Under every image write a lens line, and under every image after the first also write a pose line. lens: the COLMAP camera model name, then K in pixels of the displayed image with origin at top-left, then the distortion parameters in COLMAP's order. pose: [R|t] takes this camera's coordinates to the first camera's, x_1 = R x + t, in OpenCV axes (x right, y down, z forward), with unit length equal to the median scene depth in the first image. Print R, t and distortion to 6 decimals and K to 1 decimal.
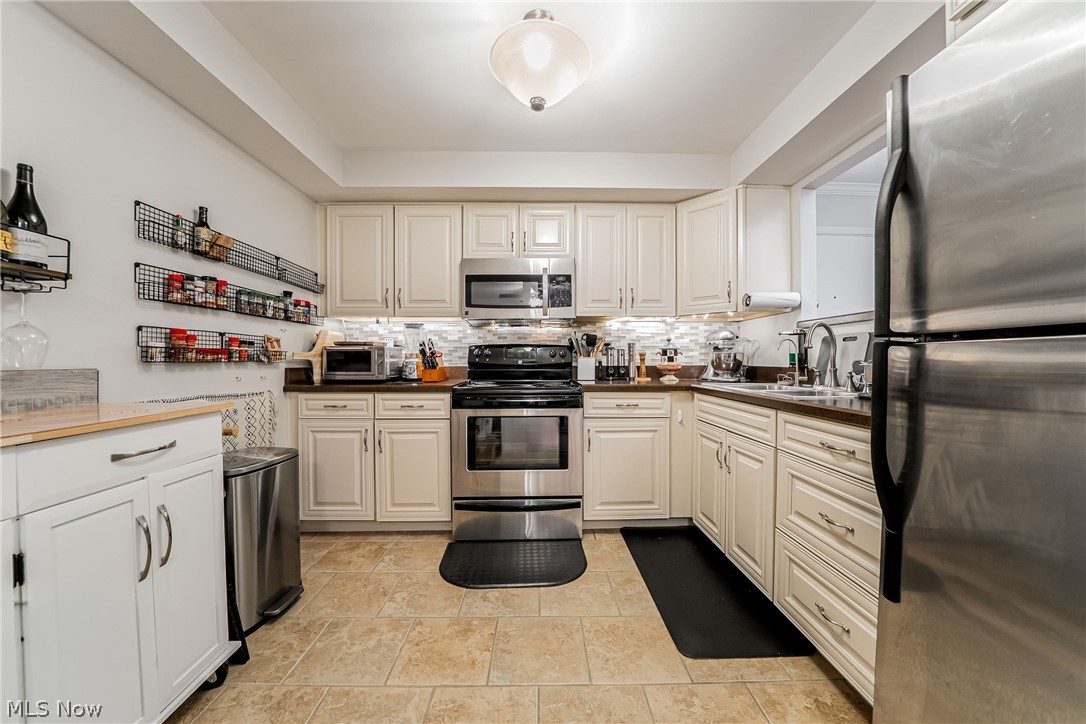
lens RADIAL K [[383.1, 0, 543.6], [0, 383.1, 358.2], [0, 0, 1]] dist [-0.021907, 0.000135]
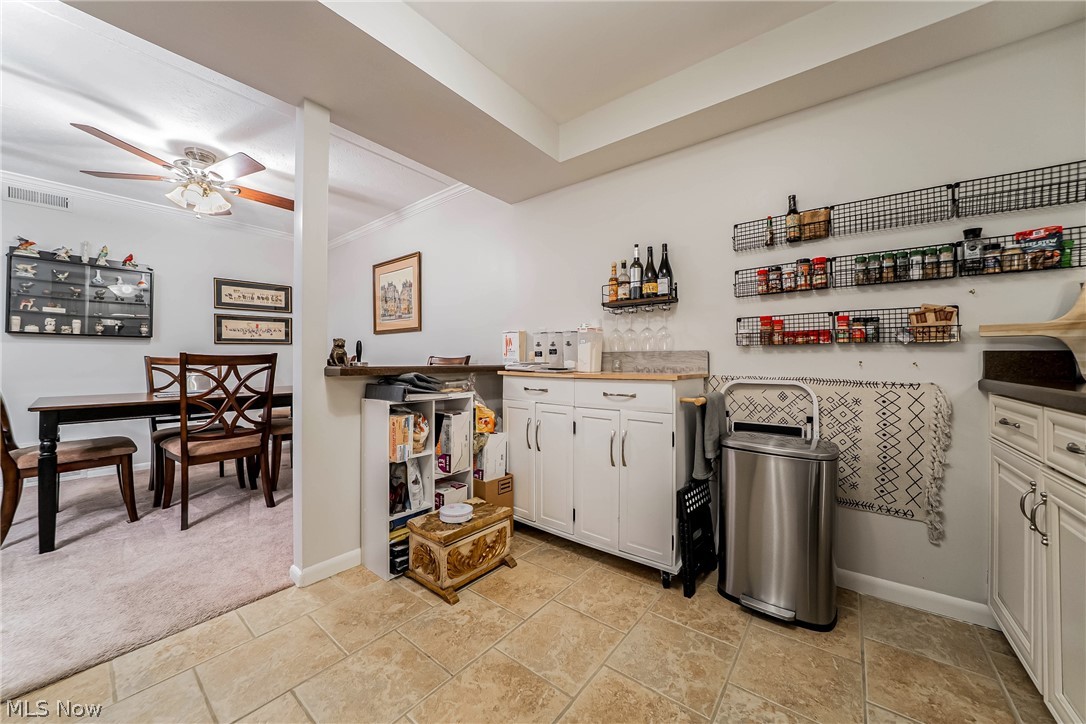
lens RADIAL K [[383.1, 0, 543.6], [0, 383.1, 358.2], [0, 0, 1]] dist [-0.021907, 0.000135]
pose [[-0.630145, -0.002375, -0.776474, 0.222810], [0.004245, 0.999970, -0.006504, 0.034153], [0.776466, -0.007395, -0.630116, 0.746495]]
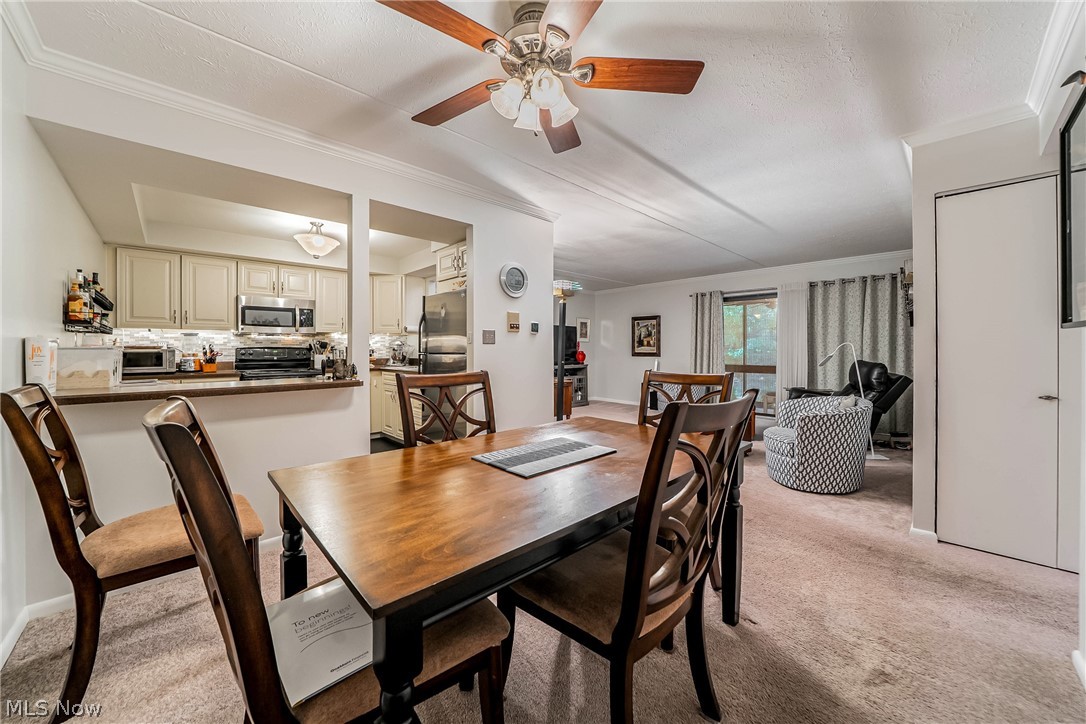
lens RADIAL K [[387.2, 0, 543.4], [0, 387.2, 364.5], [0, 0, 1]] dist [-0.023580, 0.000072]
pose [[0.733665, -0.026643, 0.678989, -0.382335], [-0.000440, 0.999212, 0.039684, -0.031831], [-0.679511, -0.029413, 0.733075, -1.122447]]
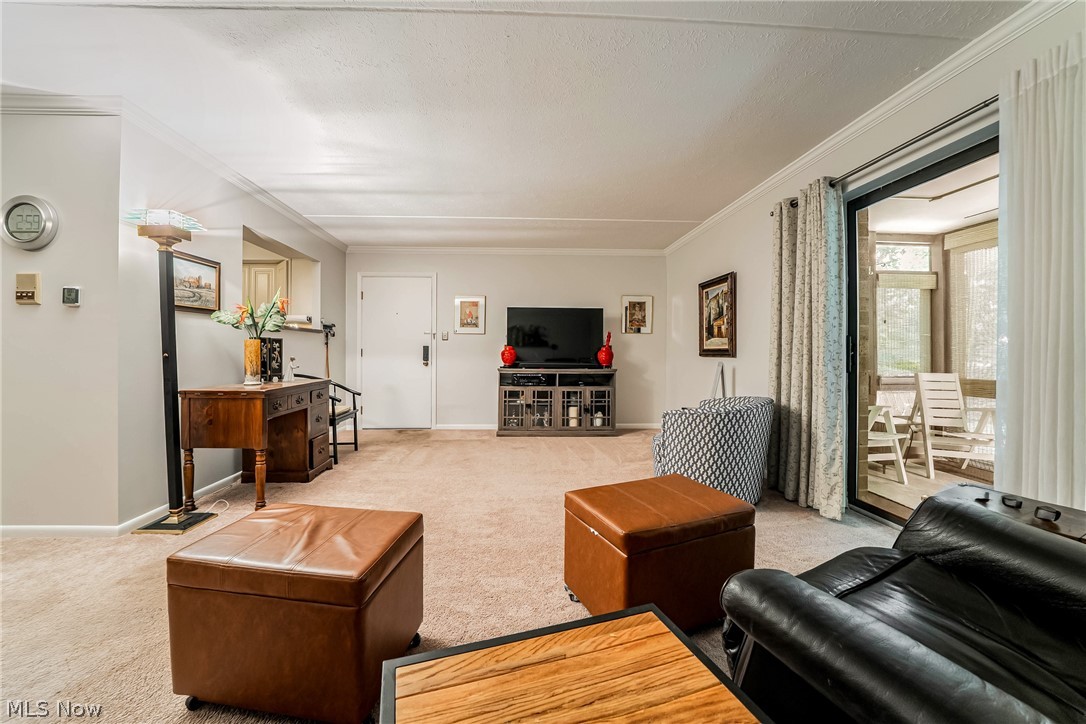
lens RADIAL K [[383.1, 0, 543.6], [0, 383.1, 358.2], [0, 0, 1]] dist [-0.021907, 0.000135]
pose [[0.999532, 0.004406, 0.030260, 1.598766], [-0.004794, 0.999907, 0.012738, 0.016276], [-0.030201, -0.012877, 0.999461, -0.946926]]
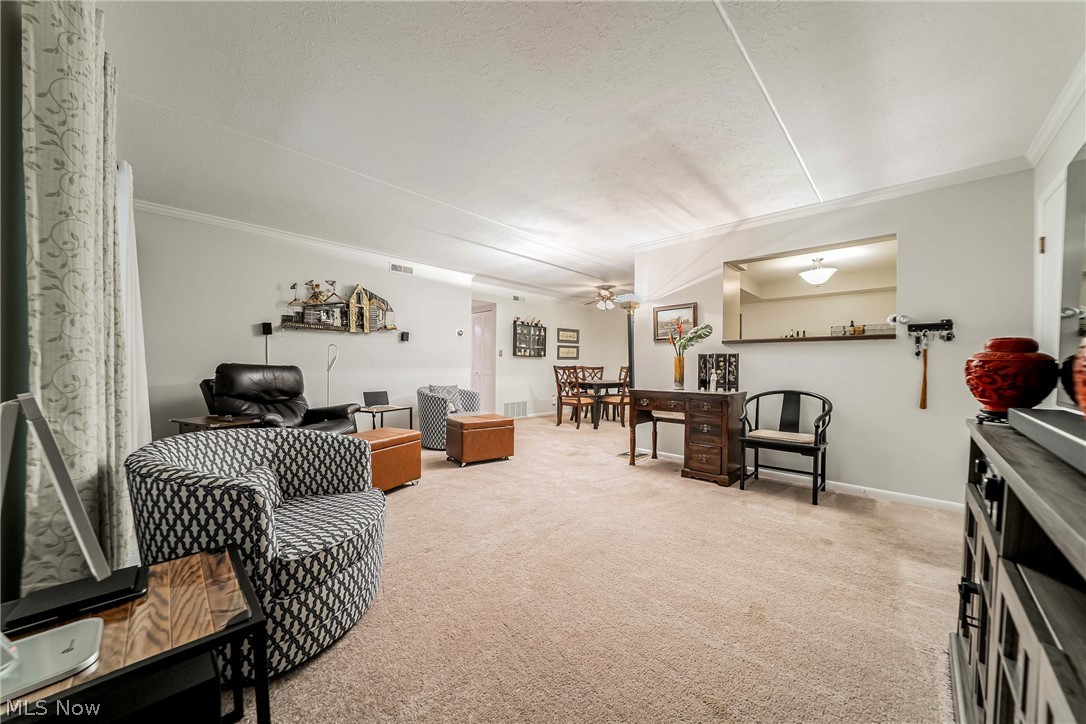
lens RADIAL K [[383.1, 0, 543.6], [0, 383.1, 358.2], [0, 0, 1]] dist [-0.021907, 0.000135]
pose [[-0.706104, -0.021835, -0.707771, 2.270303], [-0.007399, 0.999697, -0.023459, 0.025967], [0.708069, -0.011328, -0.706052, 0.950224]]
